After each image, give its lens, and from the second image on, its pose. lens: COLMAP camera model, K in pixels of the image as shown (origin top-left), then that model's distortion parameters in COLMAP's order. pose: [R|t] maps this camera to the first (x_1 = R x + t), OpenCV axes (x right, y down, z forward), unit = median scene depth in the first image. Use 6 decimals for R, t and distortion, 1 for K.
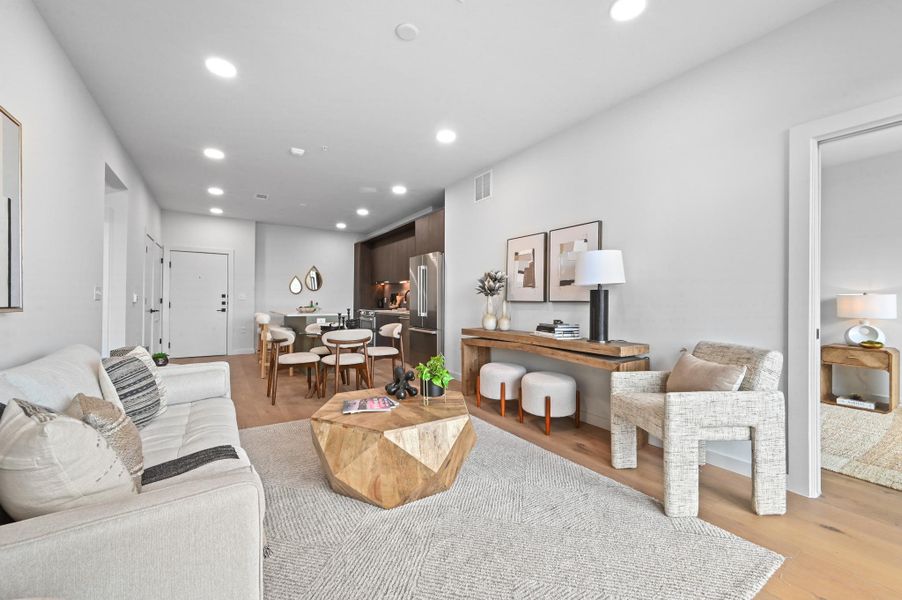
lens RADIAL K [[357.5, 0, 454.4], [0, 357.5, 301.0], [0, 0, 1]] dist [-0.000749, 0.000172]
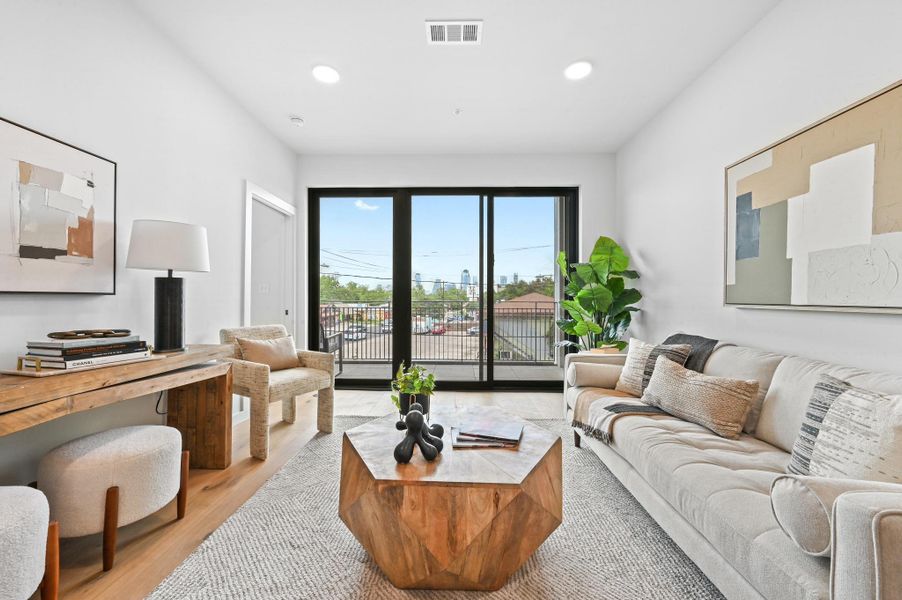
lens RADIAL K [[357.5, 0, 448.0], [0, 357.5, 296.6], [0, 0, 1]] dist [-0.000749, 0.000172]
pose [[-0.812779, -0.006863, 0.582532, -0.334676], [-0.010013, 0.999947, -0.002189, 0.001638], [-0.582486, -0.007612, -0.812805, 0.915415]]
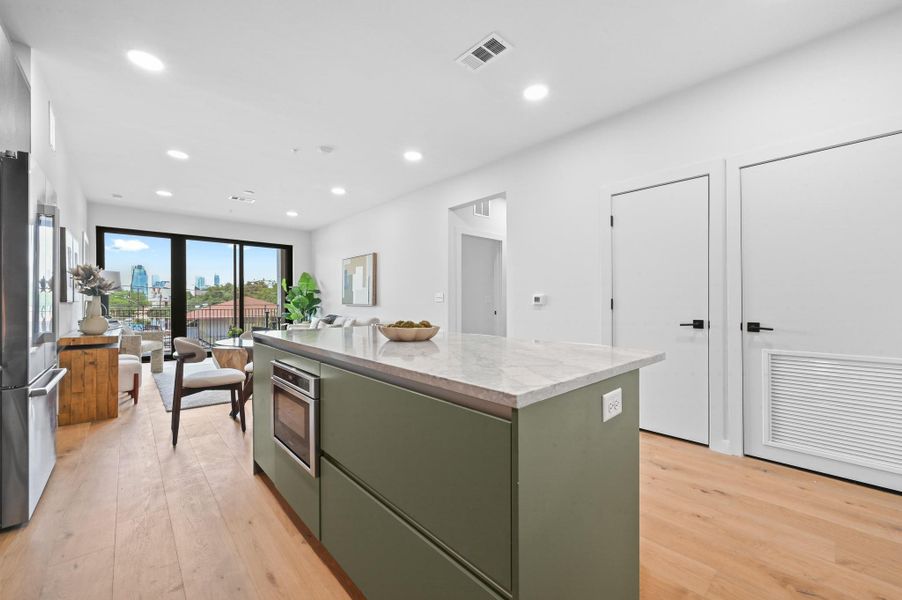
lens RADIAL K [[357.5, 0, 449.2], [0, 357.5, 303.9], [0, 0, 1]] dist [-0.000749, 0.000172]
pose [[-0.989530, -0.002980, -0.144295, -0.630239], [-0.003514, 0.999988, 0.003446, -0.000957], [0.144283, 0.003917, -0.989529, 2.007461]]
